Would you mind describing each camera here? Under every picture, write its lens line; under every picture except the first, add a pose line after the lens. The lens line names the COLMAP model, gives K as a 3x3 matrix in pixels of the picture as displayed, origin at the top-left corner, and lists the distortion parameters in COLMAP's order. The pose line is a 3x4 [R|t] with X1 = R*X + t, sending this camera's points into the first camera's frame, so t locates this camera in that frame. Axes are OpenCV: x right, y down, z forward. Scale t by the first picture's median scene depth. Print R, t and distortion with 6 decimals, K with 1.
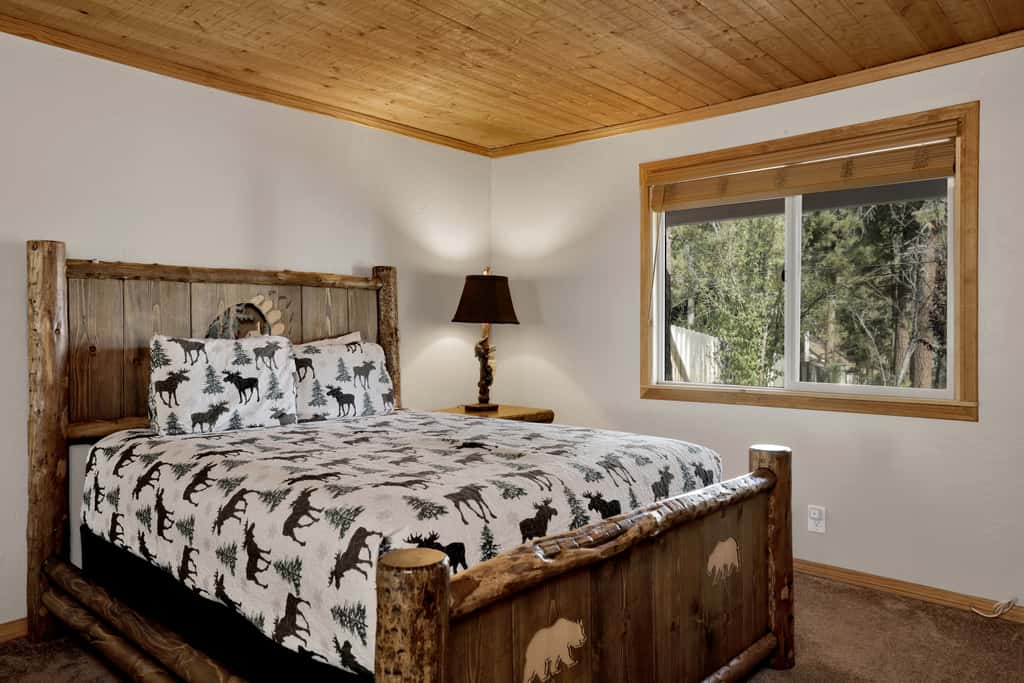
lens RADIAL K [[713.8, 0, 512.0], [0, 713.8, 341.5], [0, 0, 1]] dist [-0.000980, -0.001089]
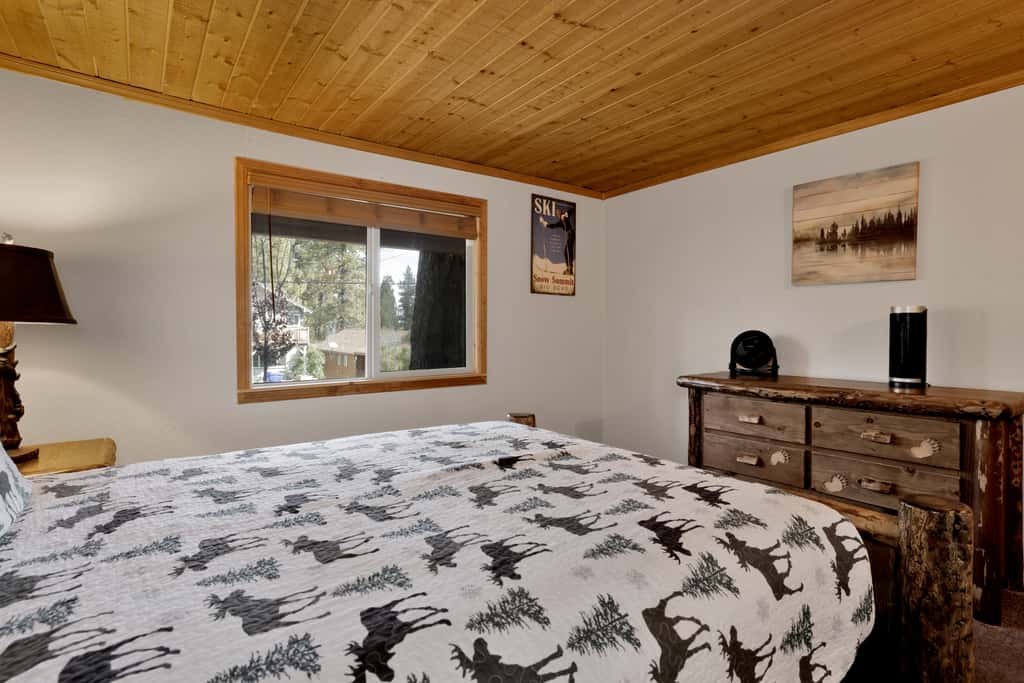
lens RADIAL K [[504.0, 0, 507.2], [0, 504.0, 335.5], [0, 0, 1]] dist [-0.050111, 0.024046]
pose [[0.220167, -0.007444, 0.975434, -0.470332], [0.017591, 0.999839, 0.003660, -0.008834], [-0.975303, 0.016353, 0.220263, 0.612890]]
